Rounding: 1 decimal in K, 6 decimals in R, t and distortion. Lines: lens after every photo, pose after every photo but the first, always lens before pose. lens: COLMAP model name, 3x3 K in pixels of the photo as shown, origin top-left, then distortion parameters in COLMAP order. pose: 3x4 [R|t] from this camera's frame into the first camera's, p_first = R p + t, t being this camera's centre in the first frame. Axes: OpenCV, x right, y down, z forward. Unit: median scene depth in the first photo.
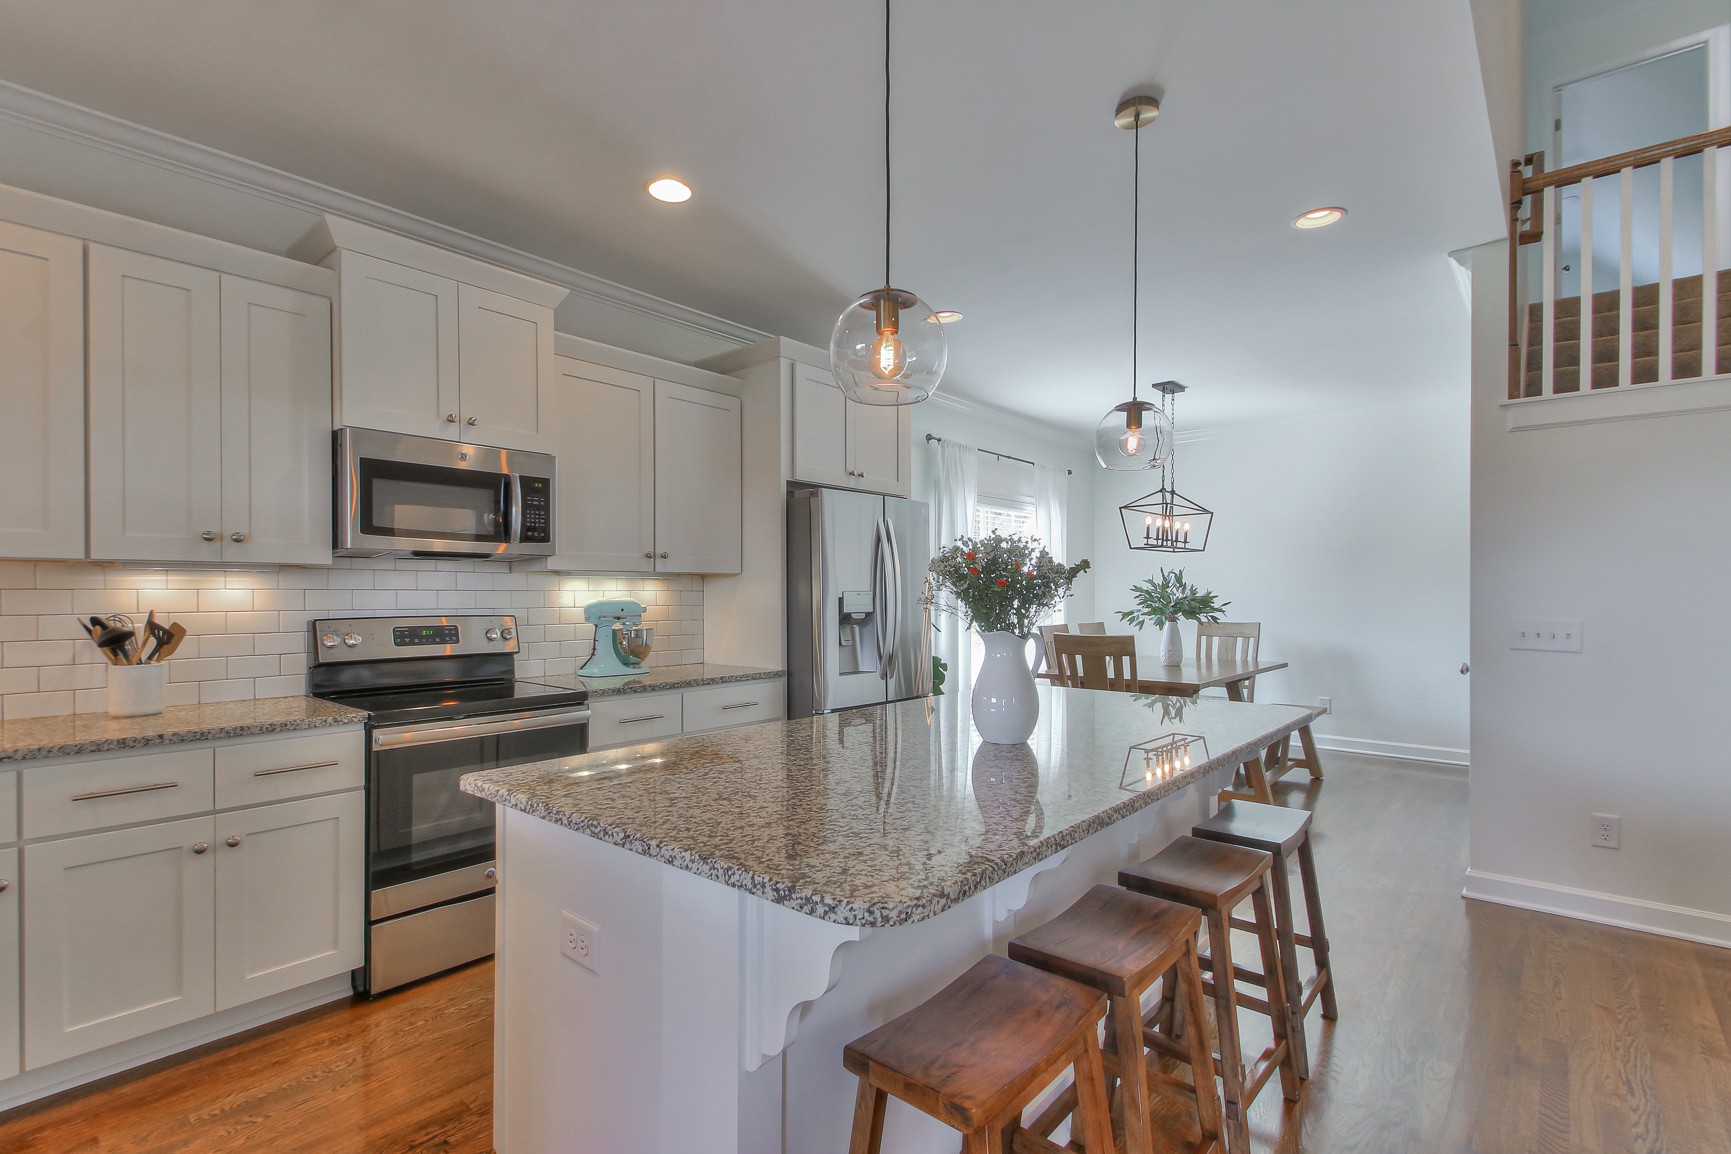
lens RADIAL K [[809.3, 0, 851.6], [0, 809.3, 596.6], [0, 0, 1]] dist [0.001556, -0.000589]
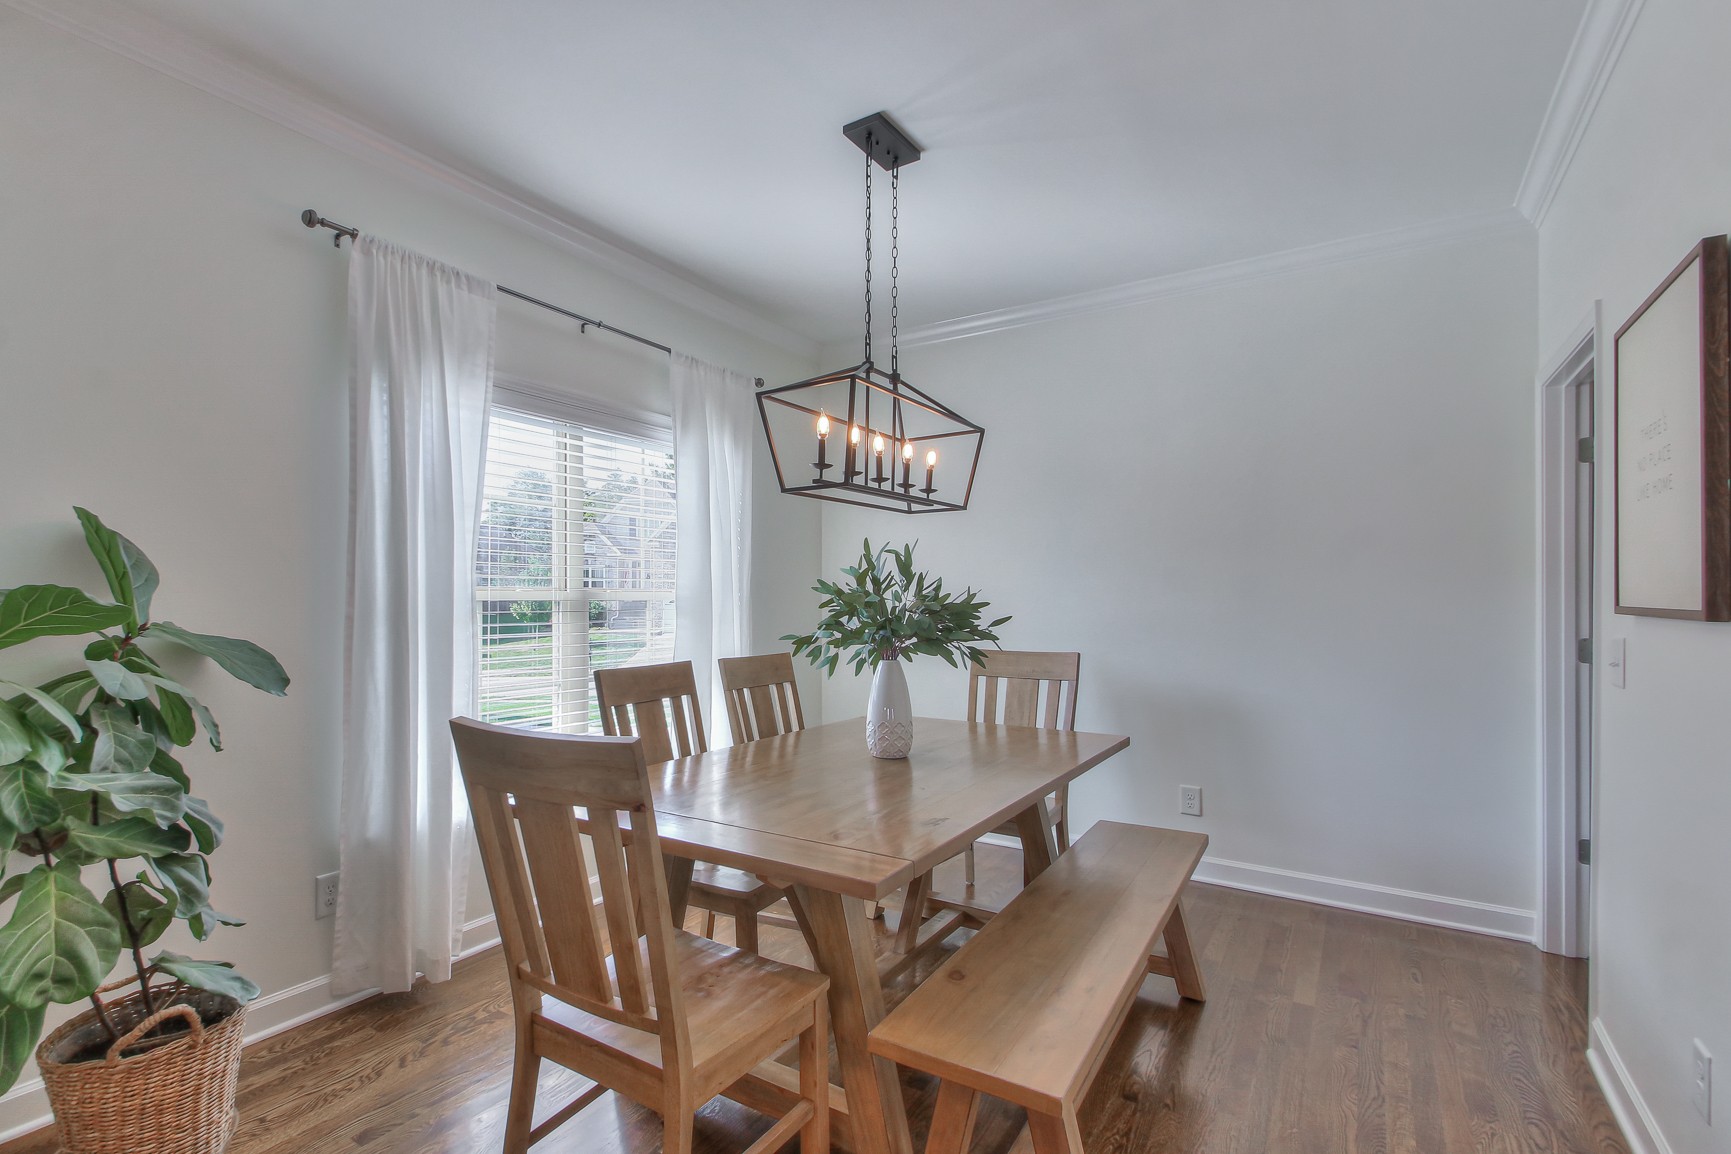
lens RADIAL K [[840.7, 0, 789.5], [0, 840.7, 599.5], [0, 0, 1]] dist [0.000214, -0.000402]
pose [[0.992870, 0.001142, 0.119197, 0.495884], [-0.000815, 0.999996, -0.002796, -0.002352], [-0.119200, 0.002679, 0.992867, 0.942242]]
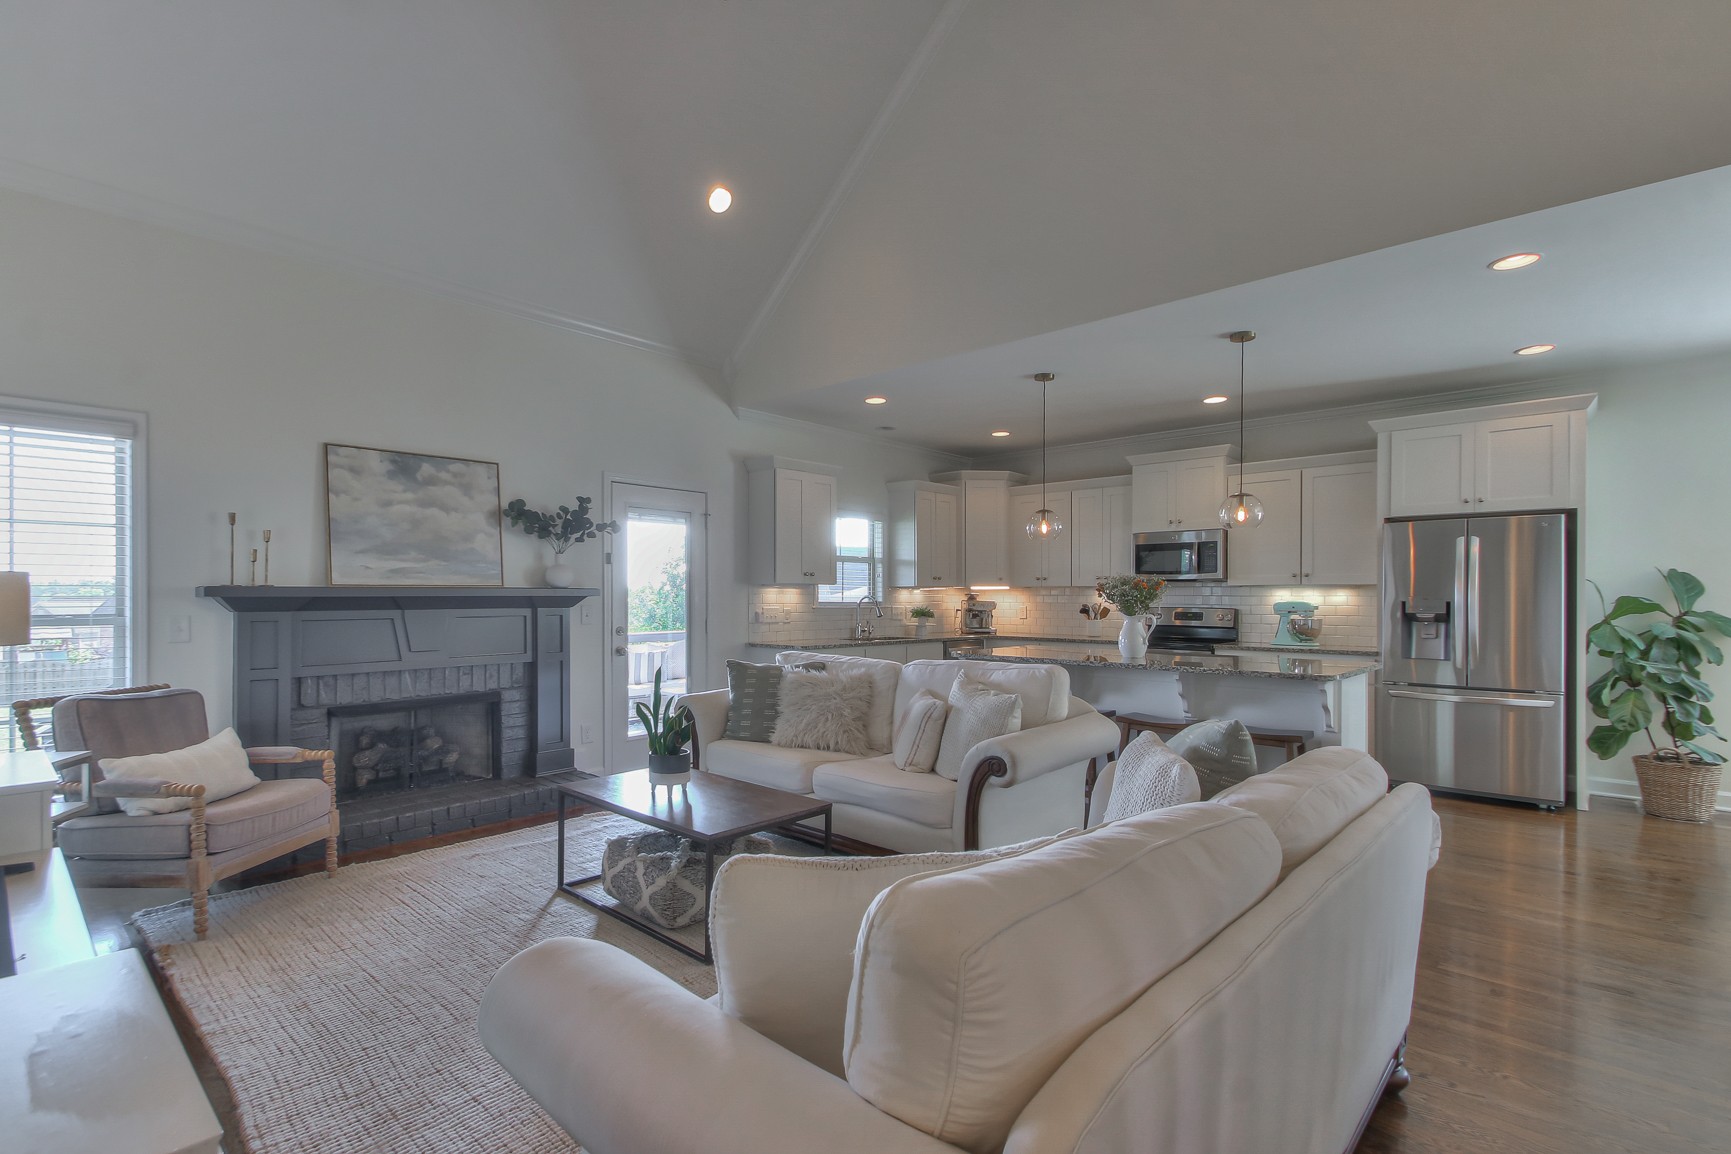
lens RADIAL K [[819.7, 0, 839.4], [0, 819.7, 596.5], [0, 0, 1]] dist [-0.001512, -0.001002]
pose [[-0.039583, 0.002425, -0.999213, 1.643174], [-0.007170, 0.999971, 0.002711, -0.004942], [0.999191, 0.007271, -0.039564, 0.126546]]
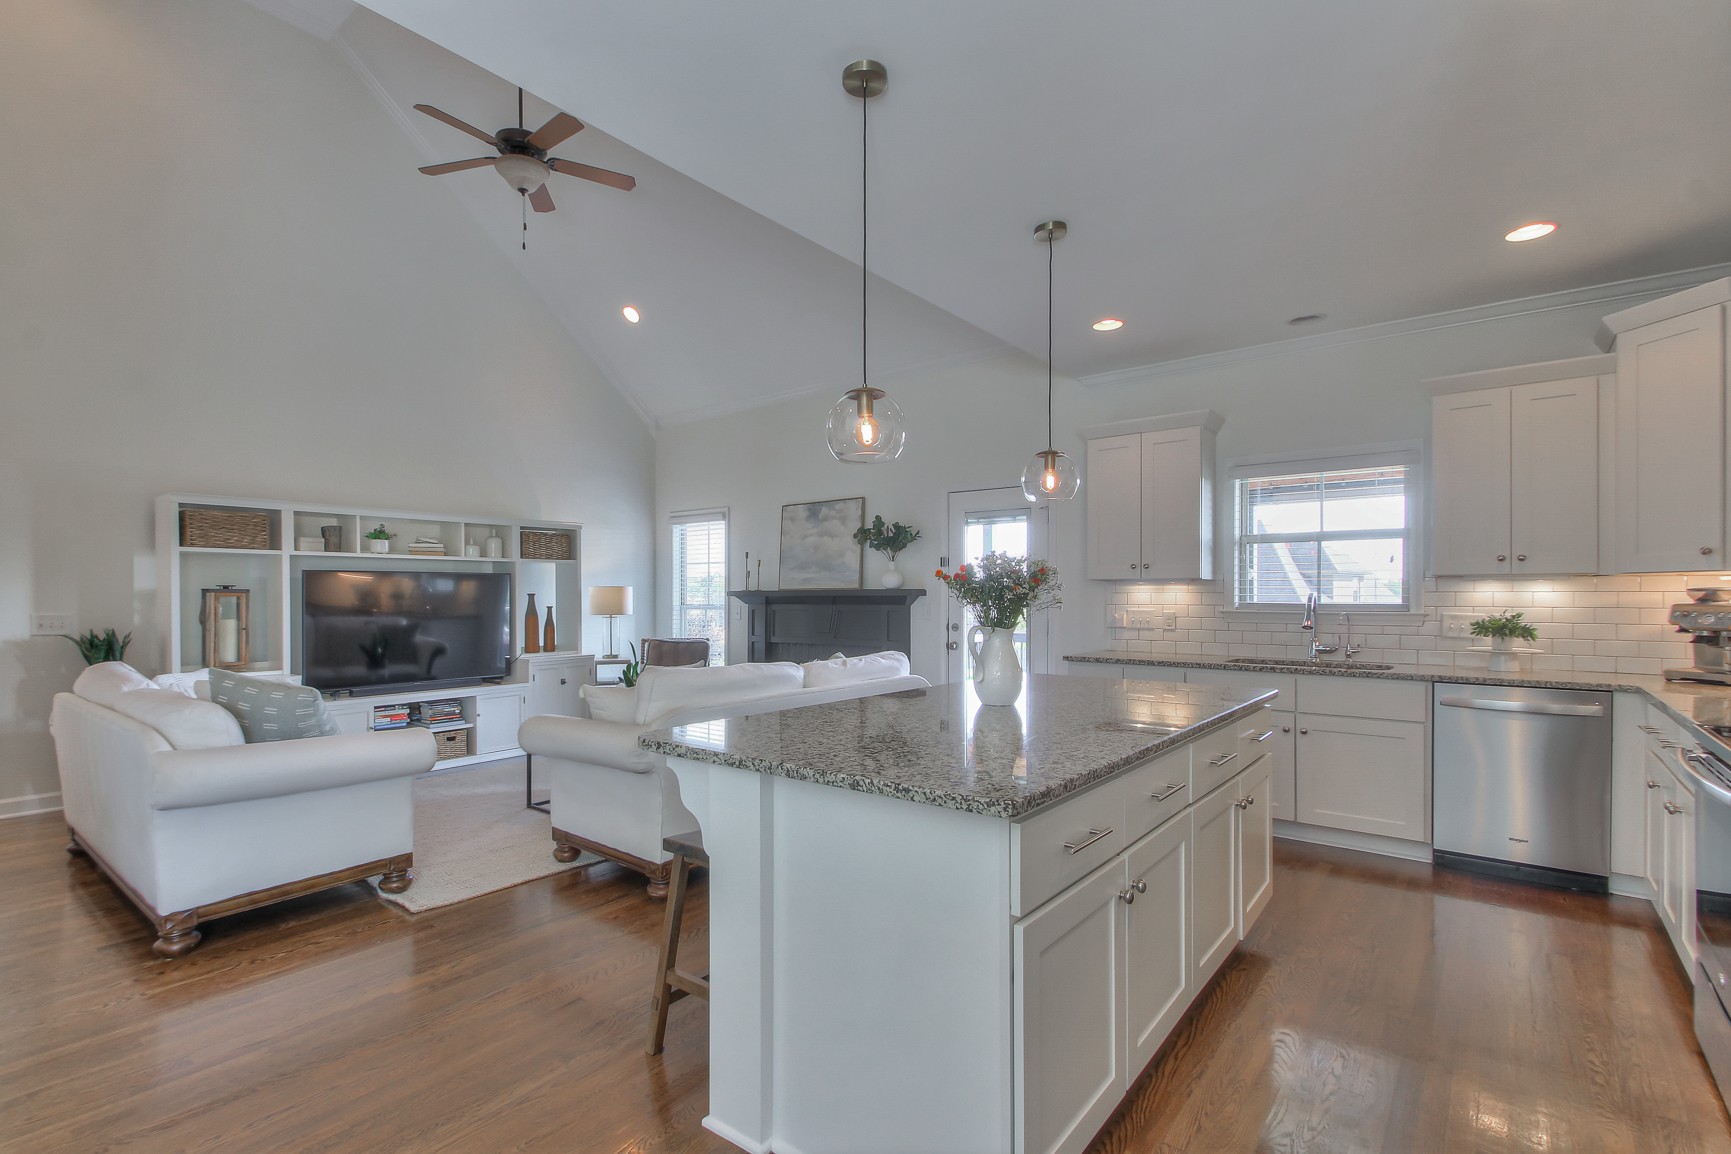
lens RADIAL K [[804.9, 0, 845.3], [0, 804.9, 598.0], [0, 0, 1]] dist [0.037487, -0.019504]
pose [[-0.999466, 0.001222, -0.032652, 0.296530], [0.000987, 0.999973, 0.007217, -0.005681], [0.032660, 0.007181, -0.999441, 1.415034]]
